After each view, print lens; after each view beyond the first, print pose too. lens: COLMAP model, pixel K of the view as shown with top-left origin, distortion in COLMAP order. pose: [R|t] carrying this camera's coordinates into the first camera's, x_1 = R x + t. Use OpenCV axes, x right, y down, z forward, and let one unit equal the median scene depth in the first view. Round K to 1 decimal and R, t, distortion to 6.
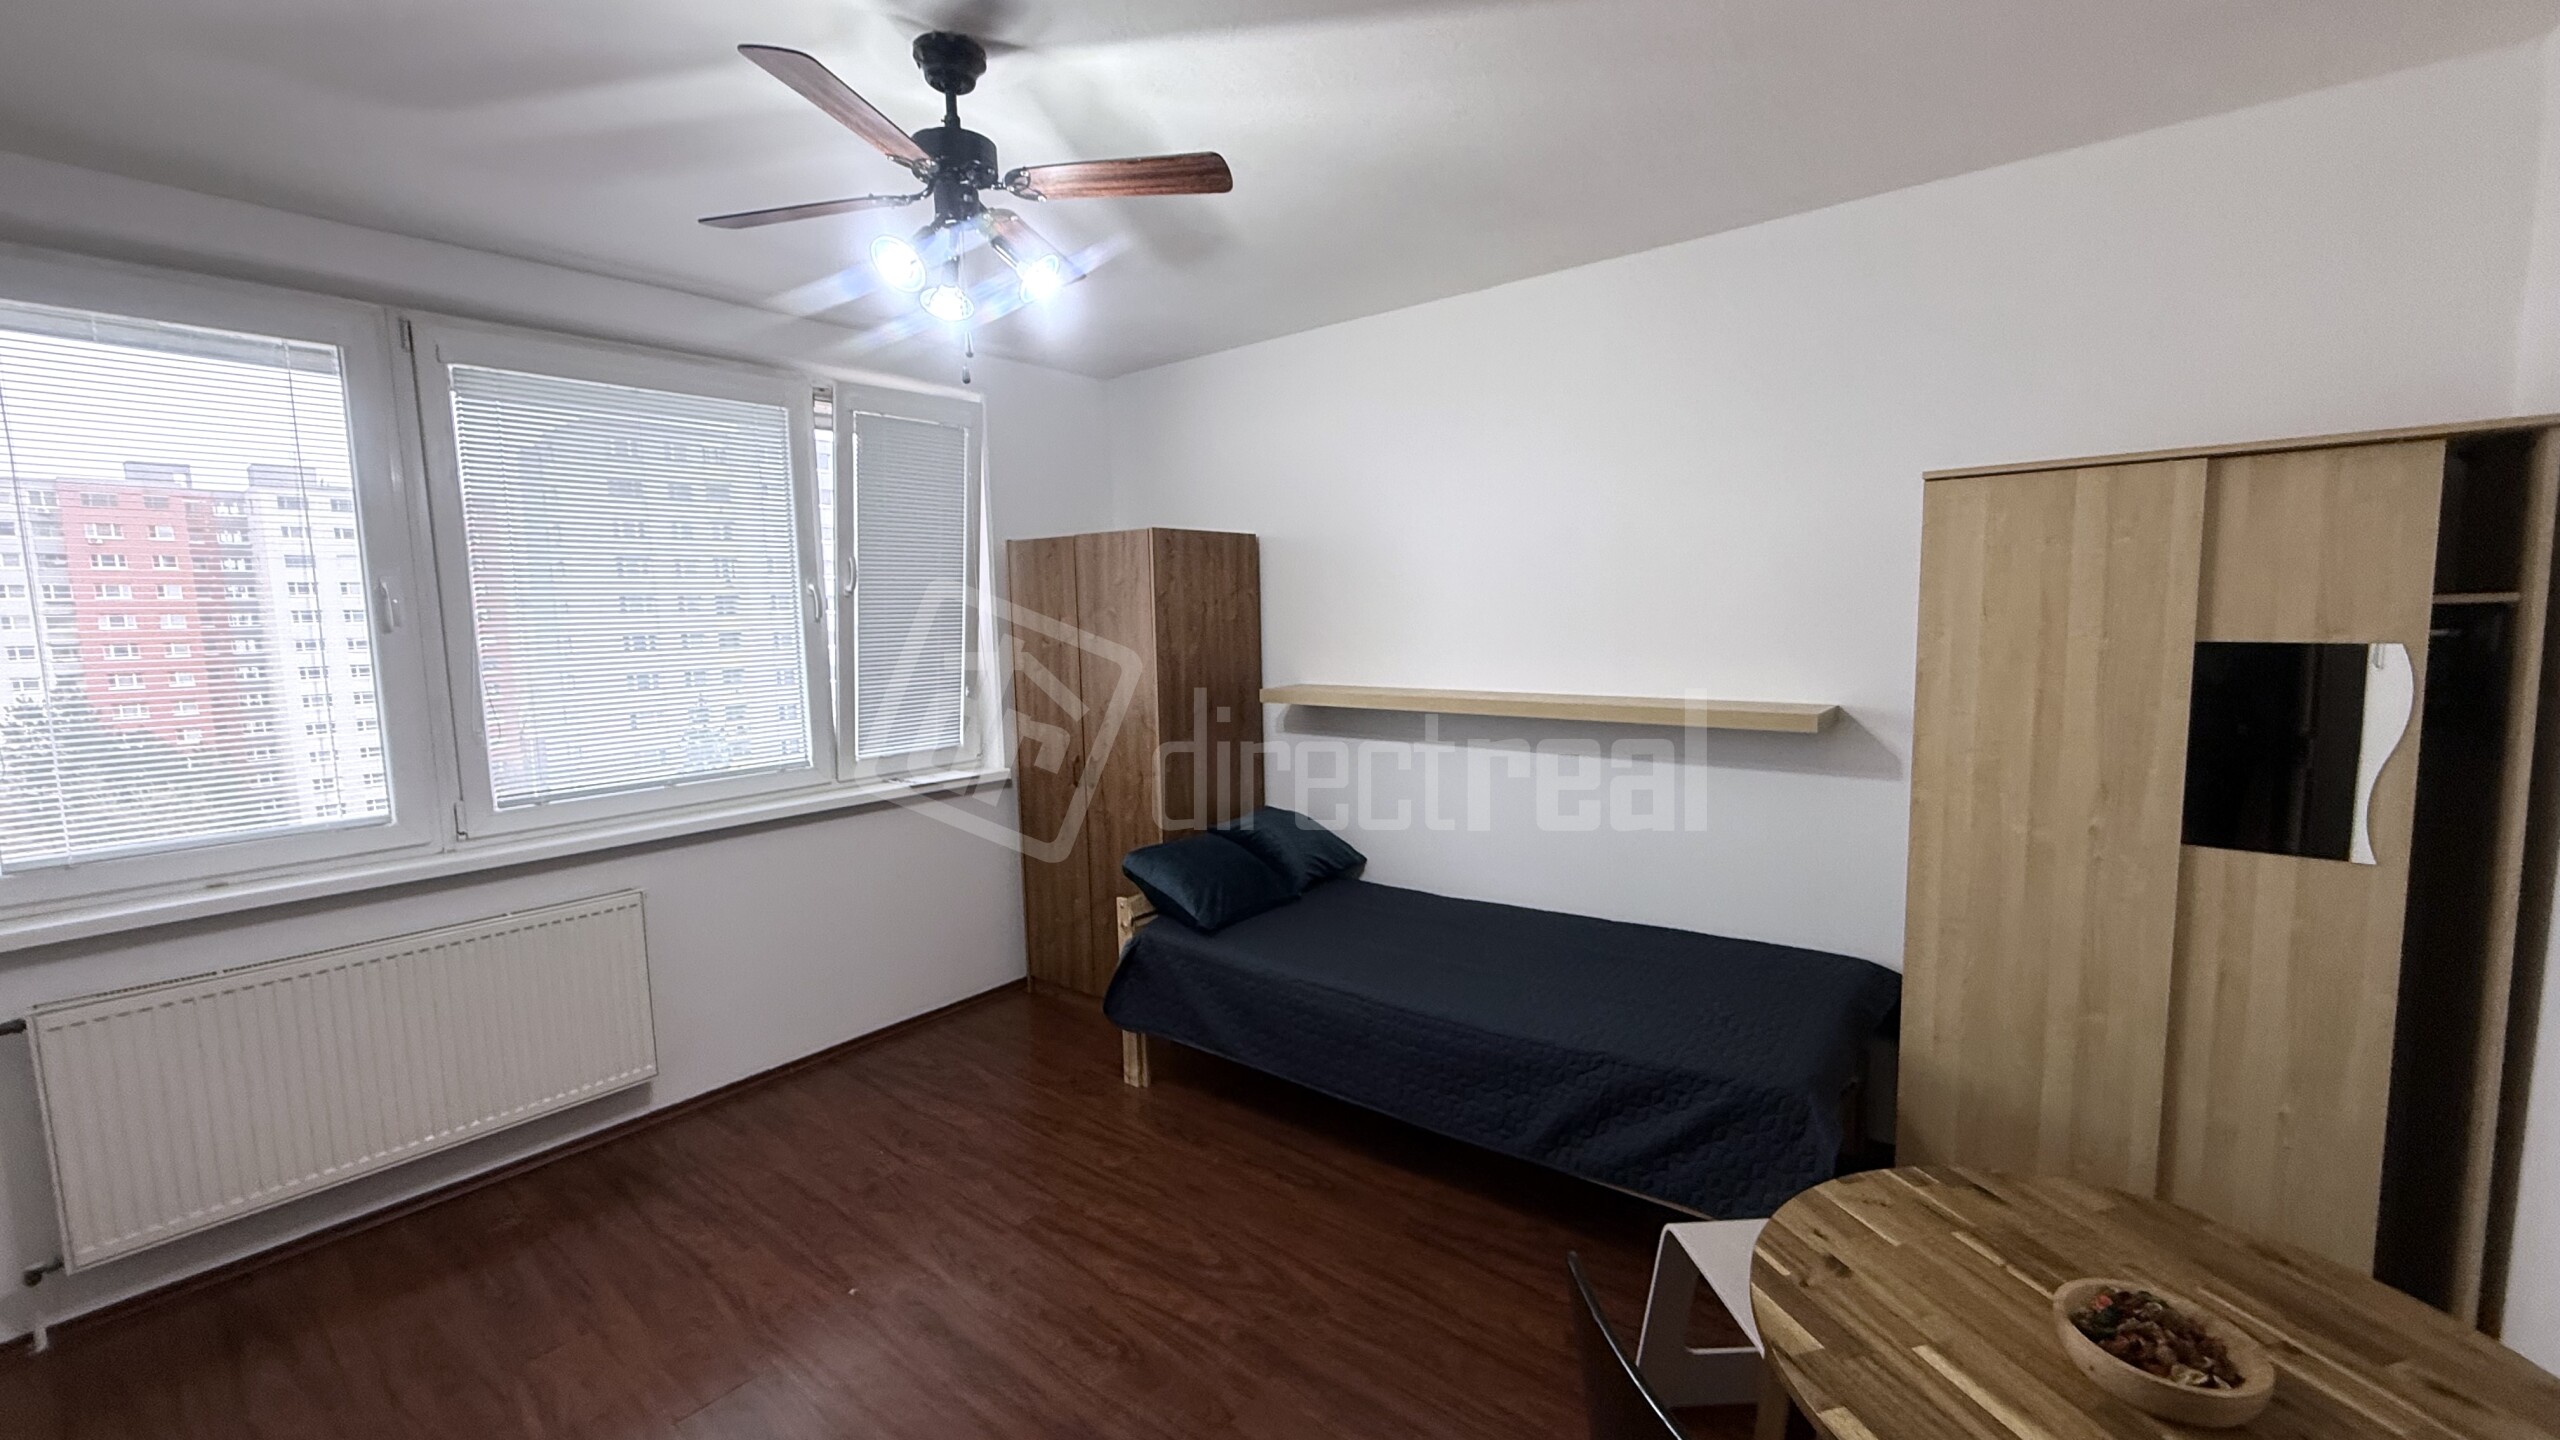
lens RADIAL K [[1014.1, 0, 1273.4], [0, 1014.1, 717.8], [0, 0, 1]] dist [-0.000648, -0.000203]
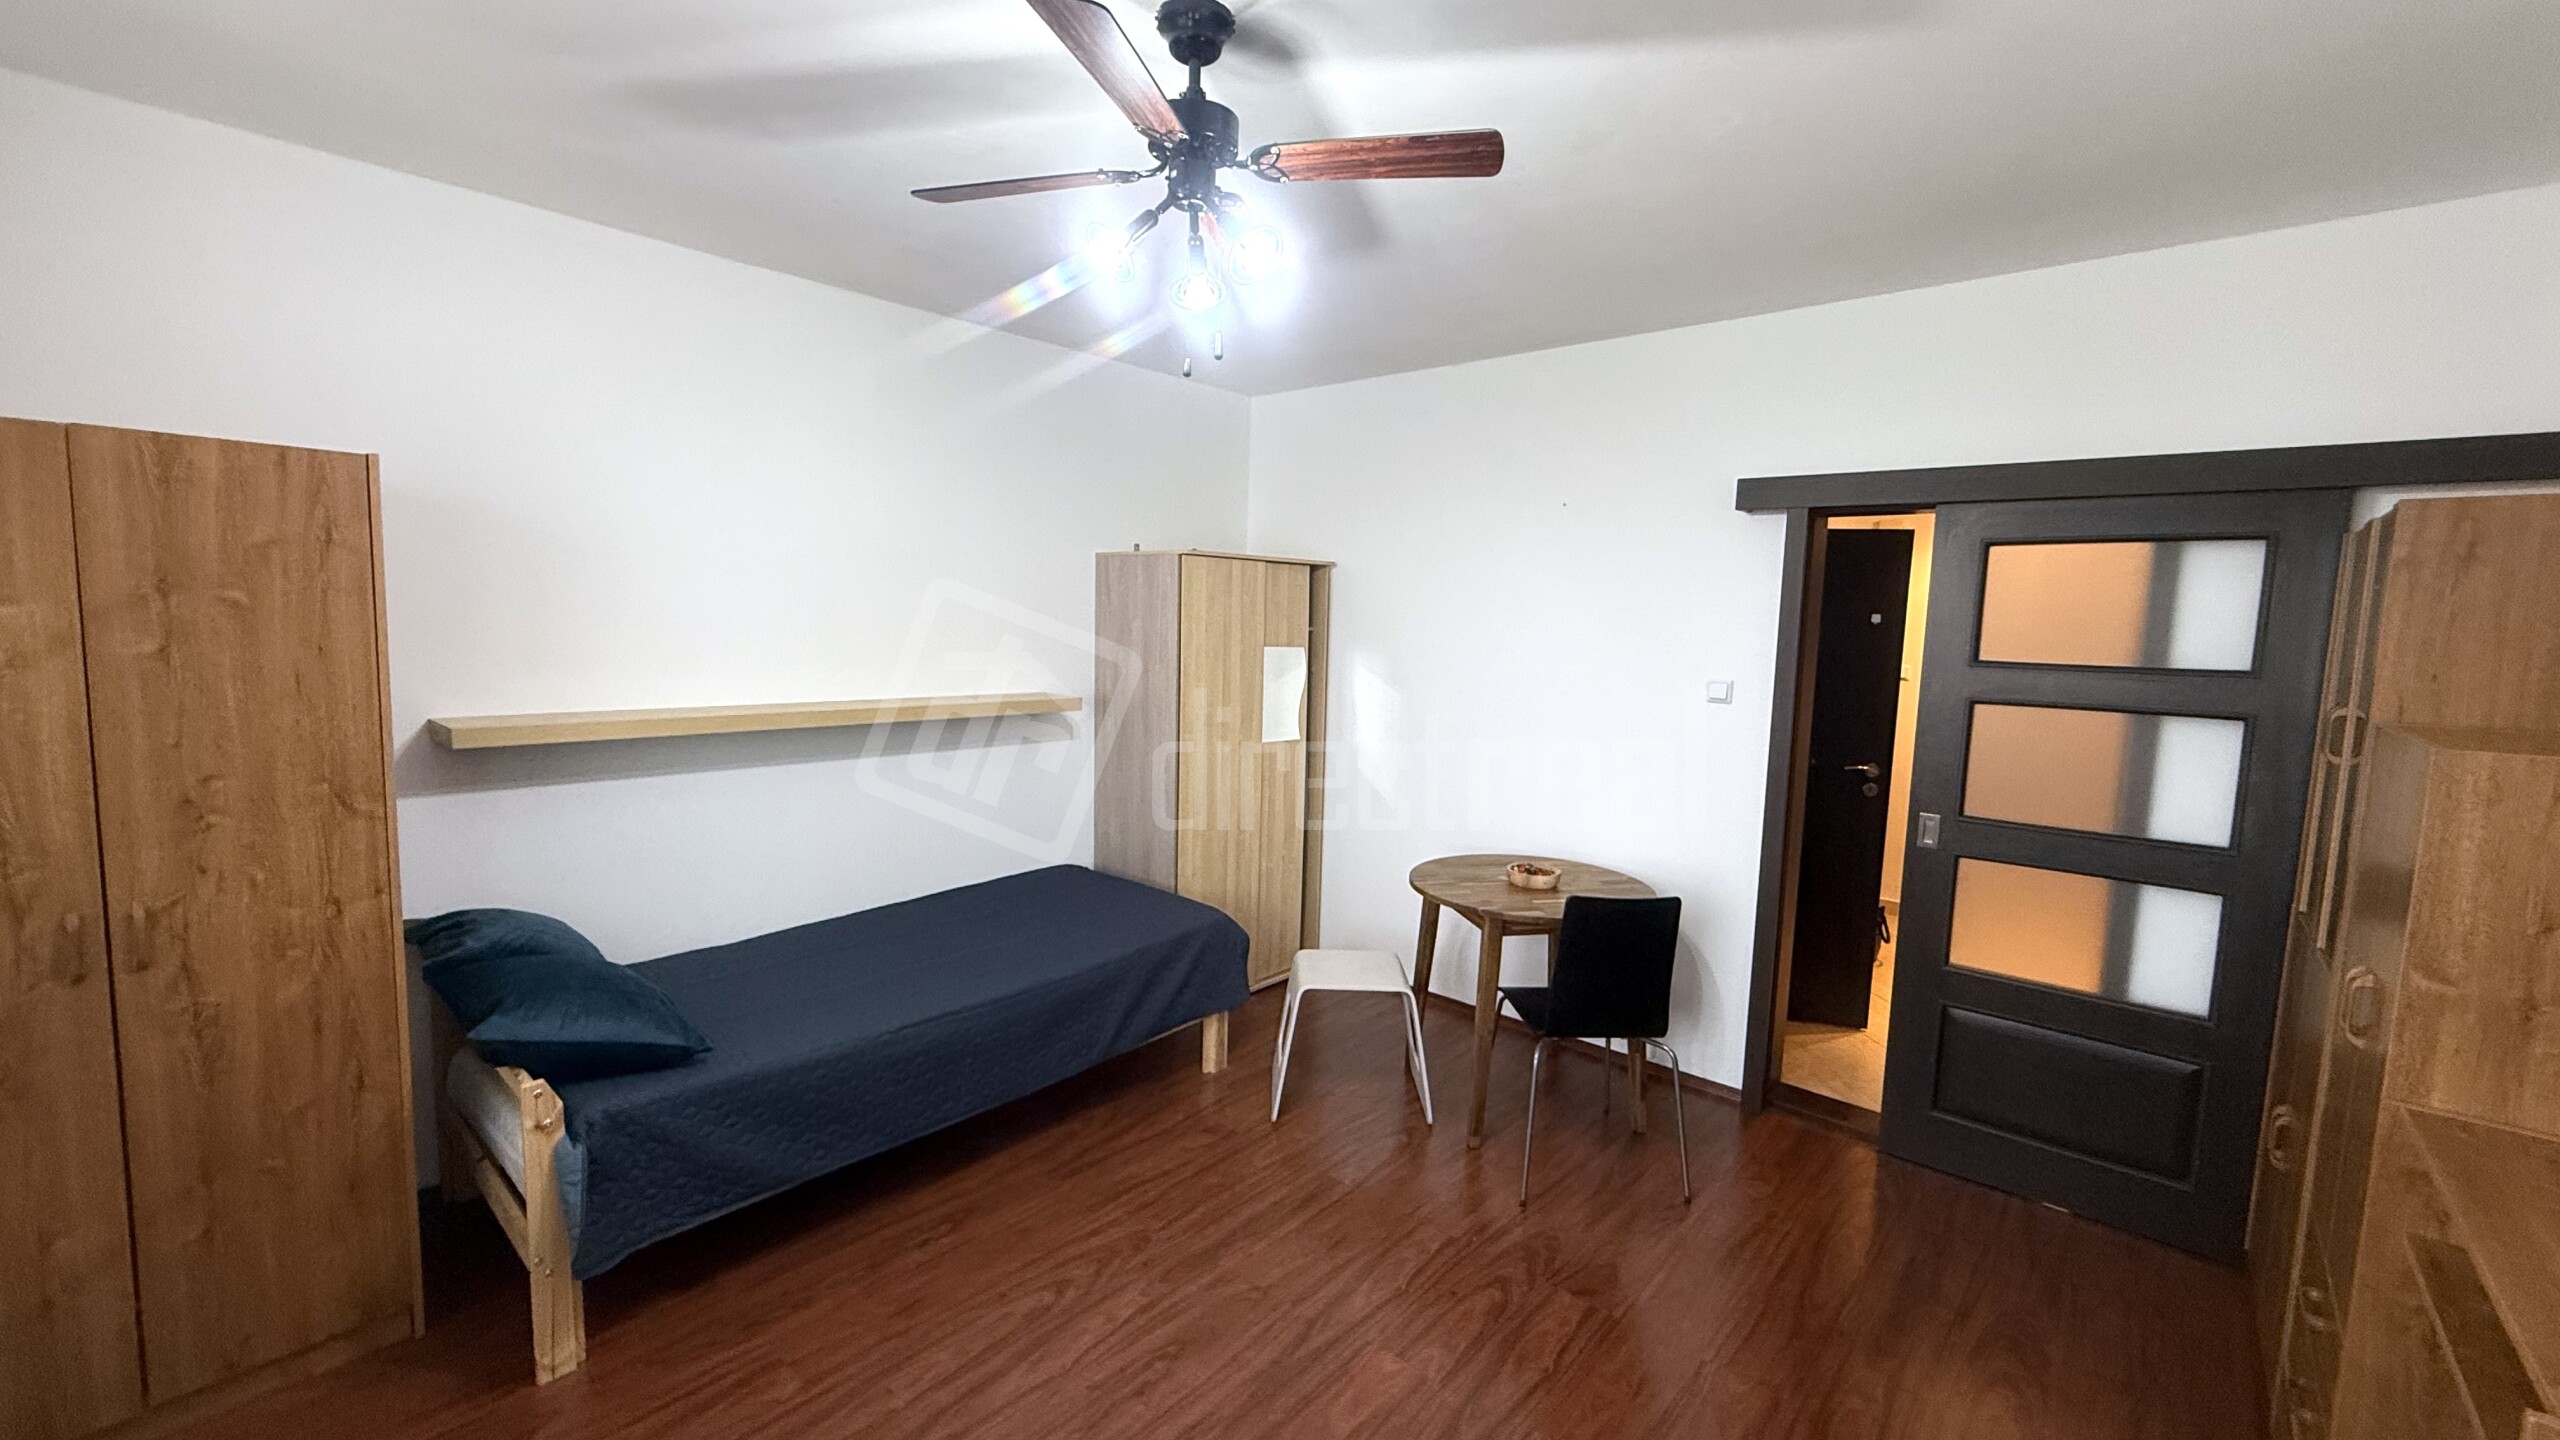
lens RADIAL K [[1005.9, 0, 1280.0], [0, 1005.9, 720.0], [0, 0, 1]] dist [-0.000749, -0.000092]
pose [[0.039064, -0.078918, 0.996115, -0.743713], [0.075694, 0.994246, 0.075802, -0.050028], [-0.996366, 0.072439, 0.044813, 0.541139]]
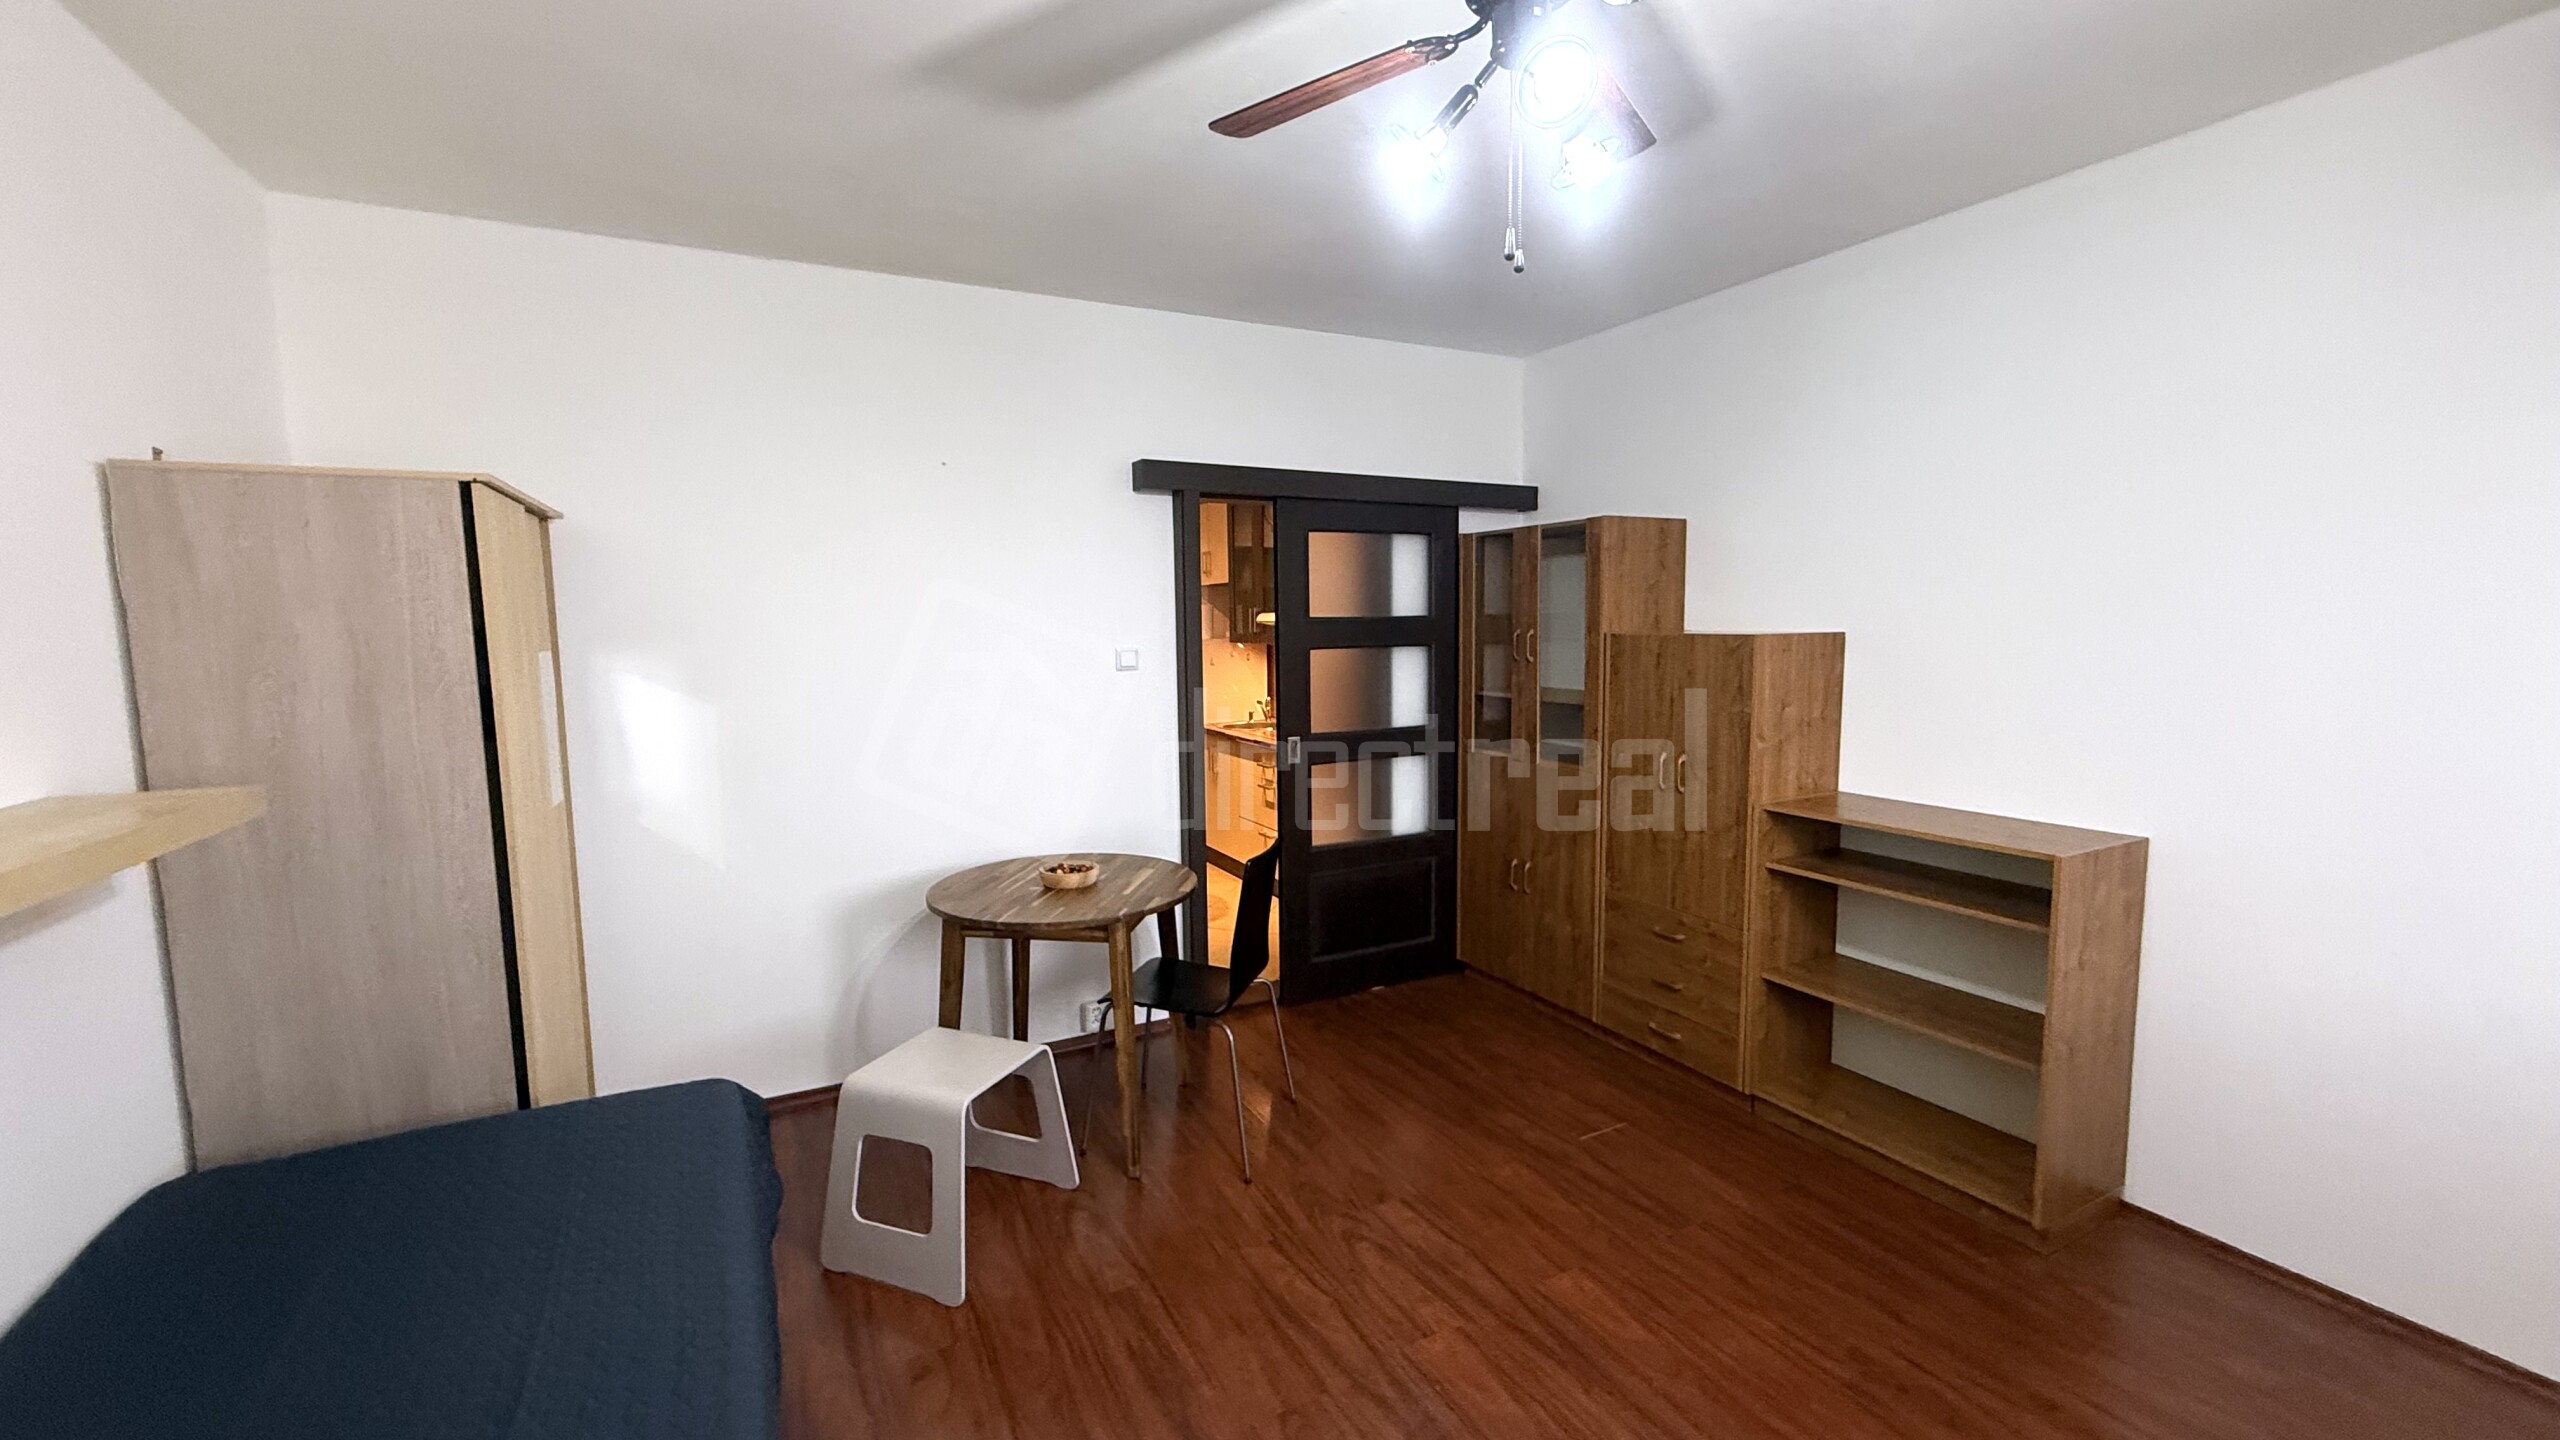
lens RADIAL K [[1014.1, 0, 1273.4], [0, 1014.1, 717.8], [0, 0, 1]] dist [-0.000648, -0.000203]
pose [[-0.915636, -0.011173, 0.401853, -0.285863], [0.071006, 0.979402, 0.189021, -0.100686], [-0.395688, 0.201608, -0.895983, 1.066210]]
